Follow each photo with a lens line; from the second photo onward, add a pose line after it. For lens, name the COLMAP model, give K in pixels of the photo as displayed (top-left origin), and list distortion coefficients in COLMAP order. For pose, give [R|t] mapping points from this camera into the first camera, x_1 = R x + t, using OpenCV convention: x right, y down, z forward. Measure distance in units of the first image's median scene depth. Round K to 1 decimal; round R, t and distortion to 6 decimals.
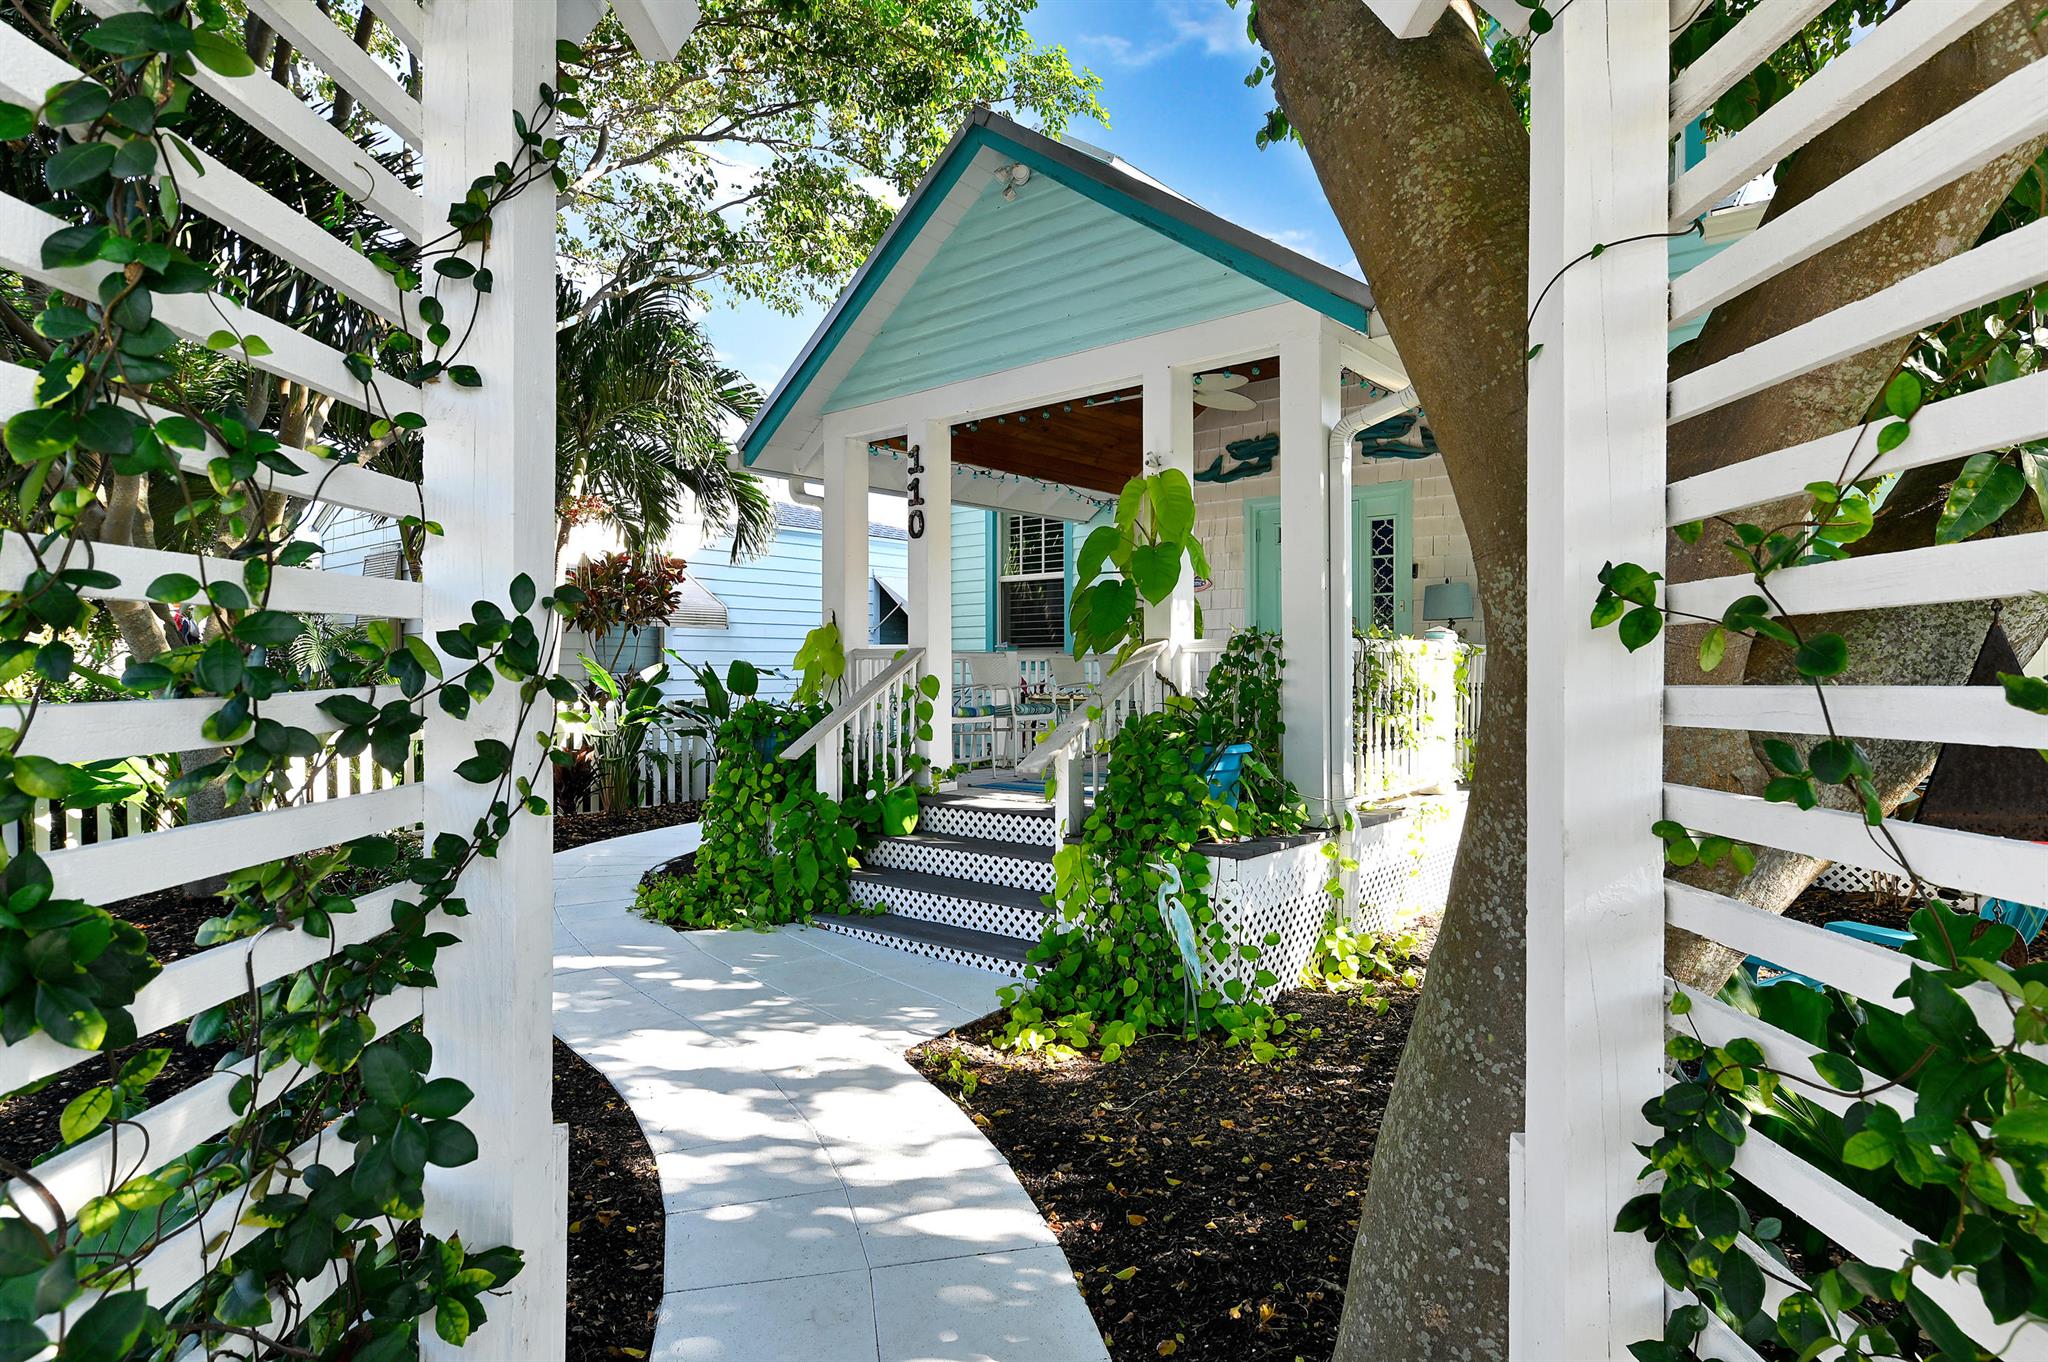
lens RADIAL K [[1055.0, 0, 1025.3], [0, 1055.0, 684.5], [0, 0, 1]] dist [0.009773, 0.000859]
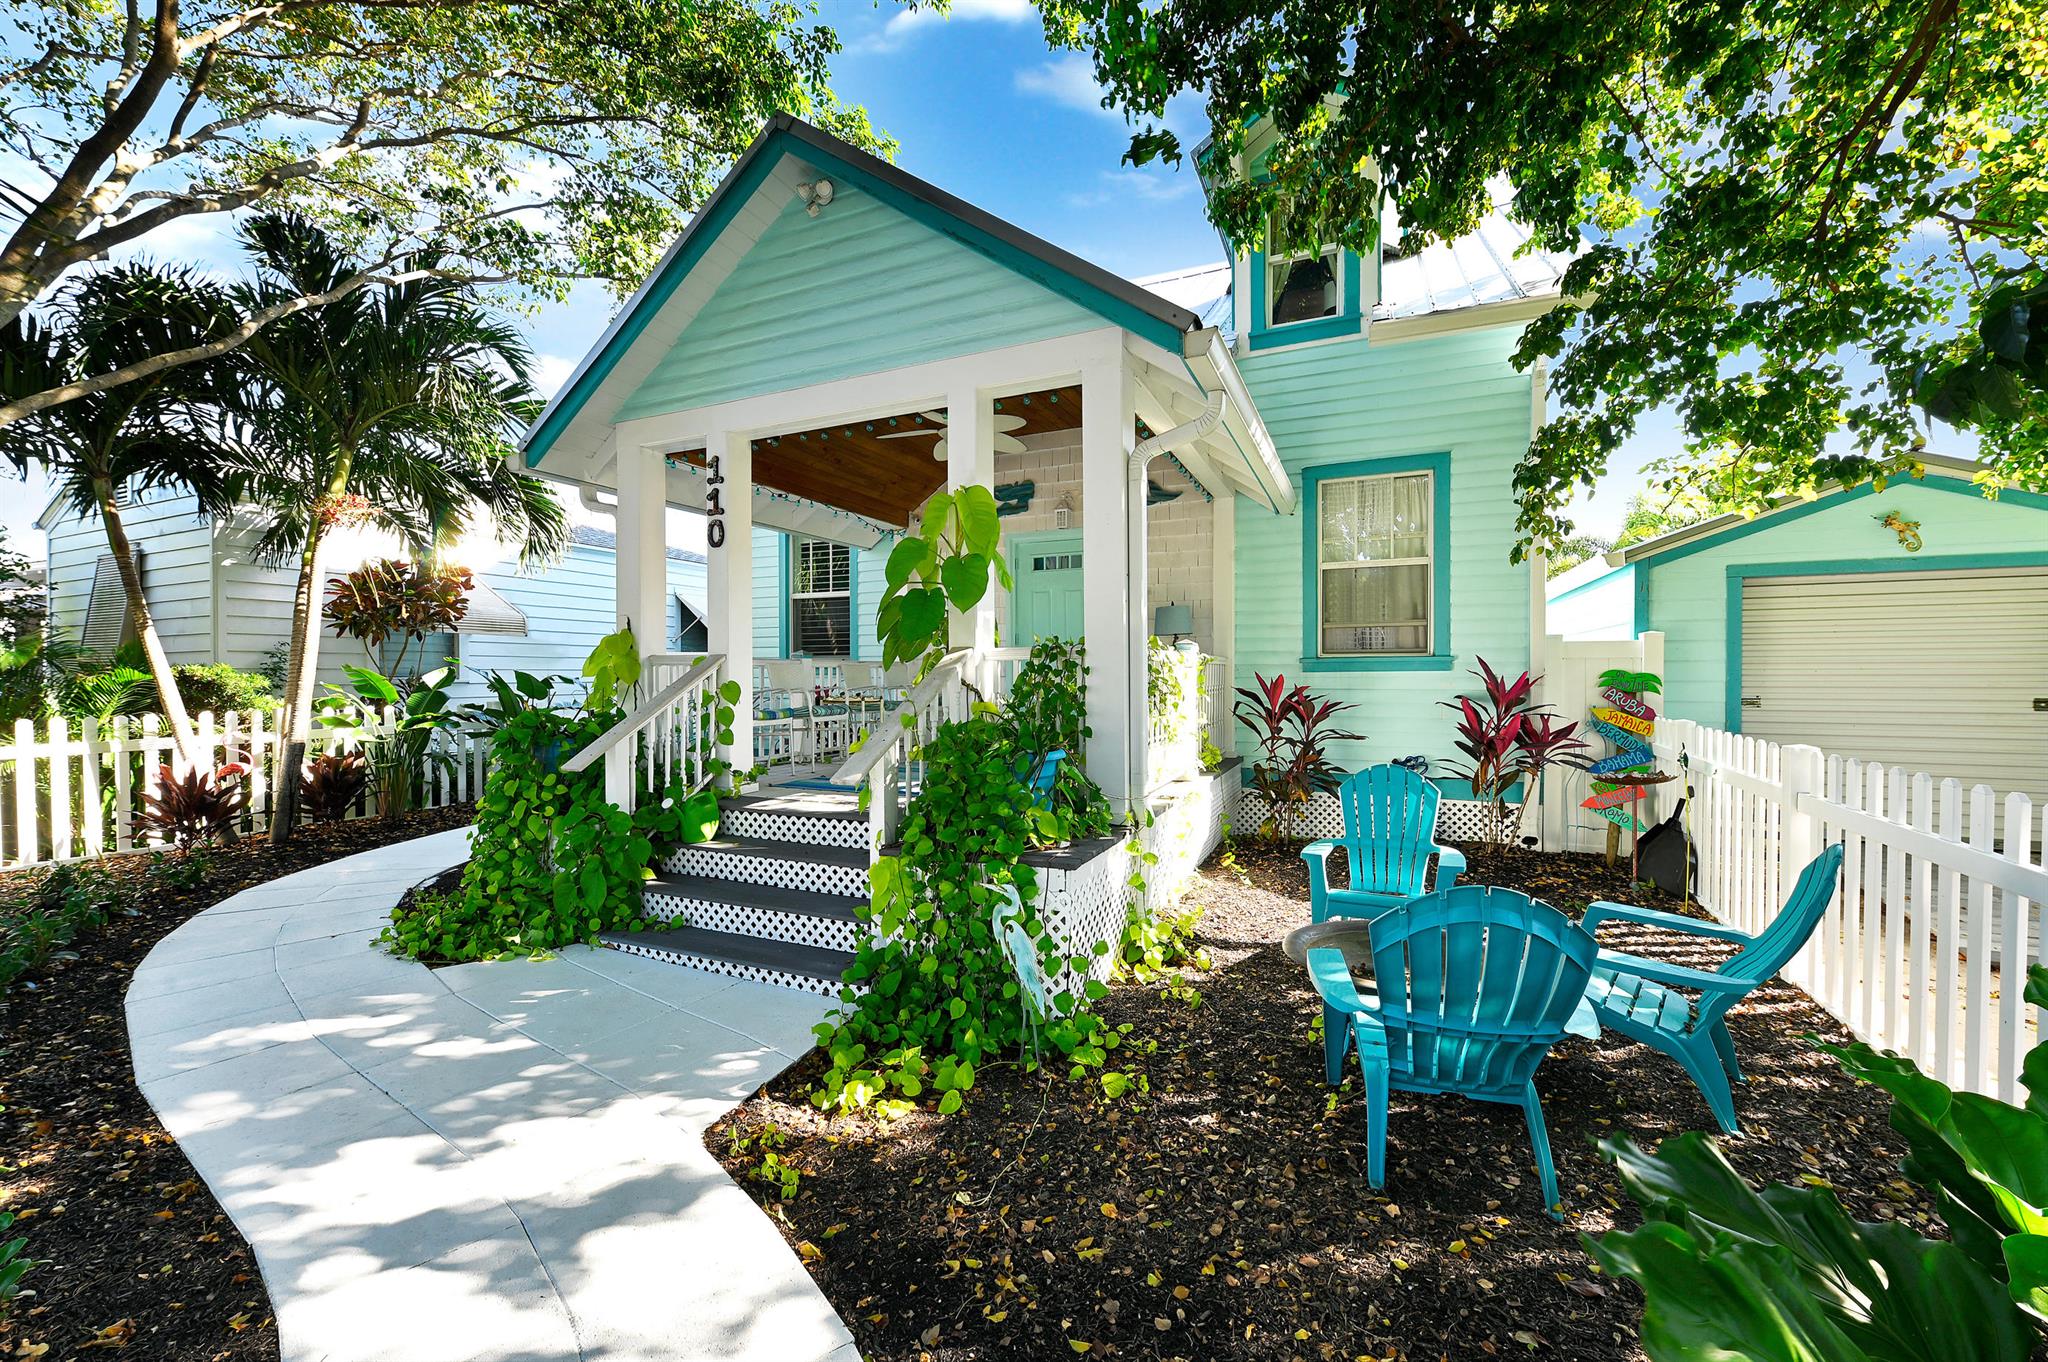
lens RADIAL K [[777.2, 0, 1019.1], [0, 777.2, 682.1], [0, 0, 1]] dist [0.014091, -0.000828]
pose [[0.963365, -0.002374, 0.268184, -0.025241], [0.003052, 0.999993, -0.002109, -0.006041], [-0.268177, 0.002850, 0.963365, 0.213253]]
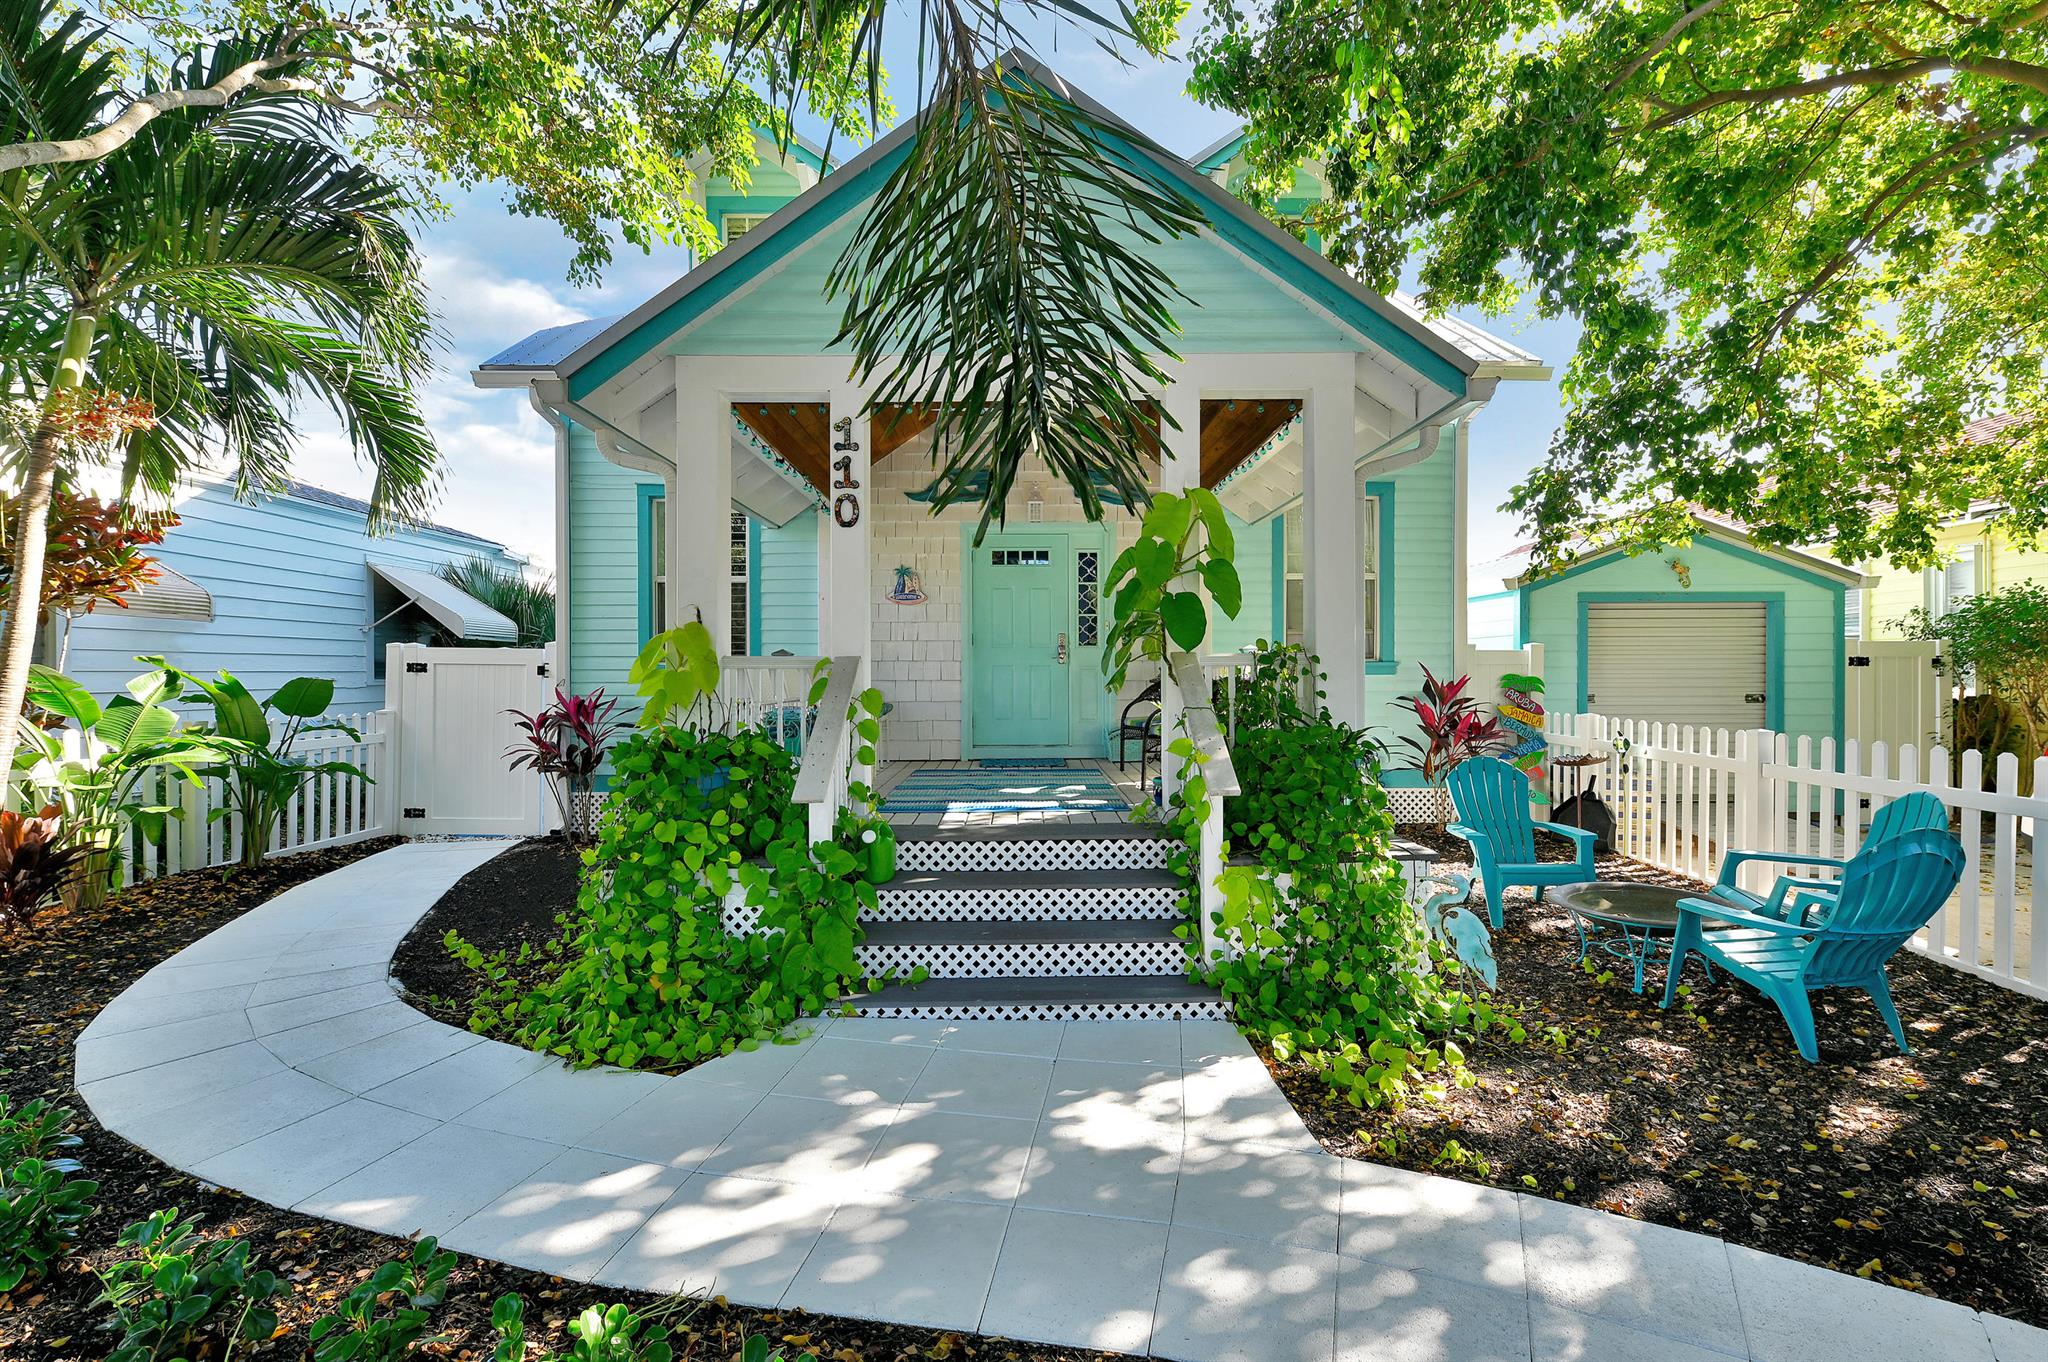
lens RADIAL K [[880.5, 0, 1017.3], [0, 880.5, 677.6], [0, 0, 1]] dist [0.000668, 0.000568]
pose [[0.770779, -0.002387, 0.637098, -0.490884], [0.009411, 0.999927, -0.007639, -0.012058], [-0.637033, 0.011883, 0.770745, 0.403627]]
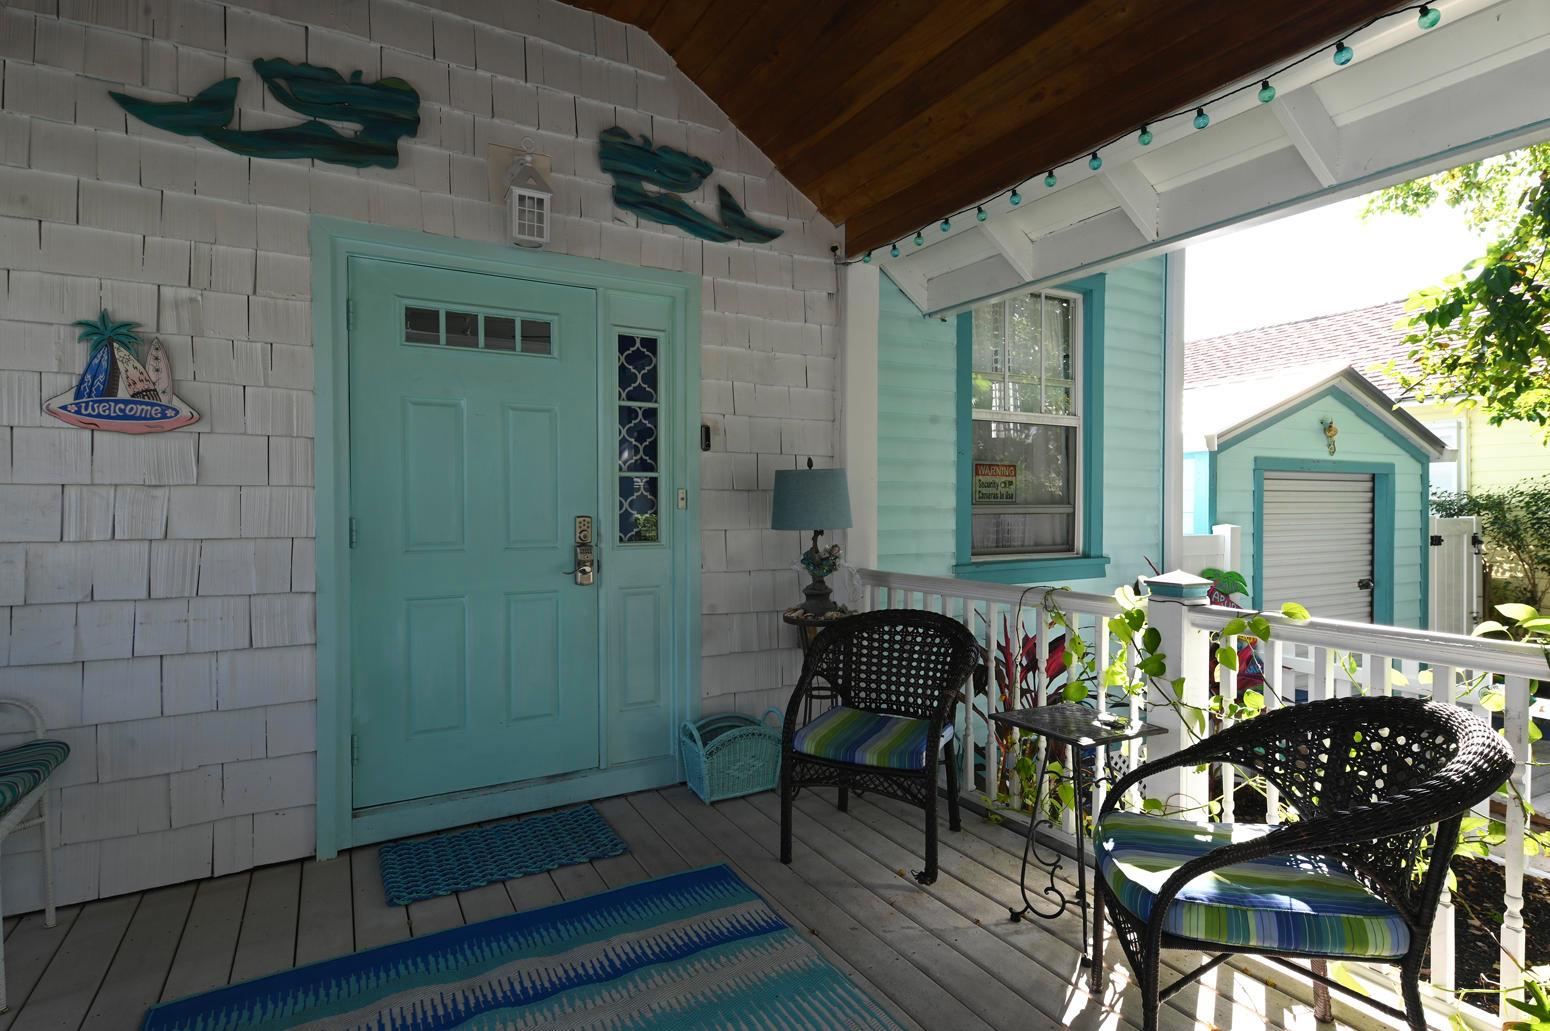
lens RADIAL K [[798.5, 0, 785.9], [0, 798.5, 515.9], [0, 0, 1]] dist [0.009773, 0.000859]
pose [[0.349420, -0.008809, 0.936925, -0.023632], [0.016658, 0.999856, 0.003188, -0.090028], [-0.936818, 0.014494, 0.349517, 1.097992]]
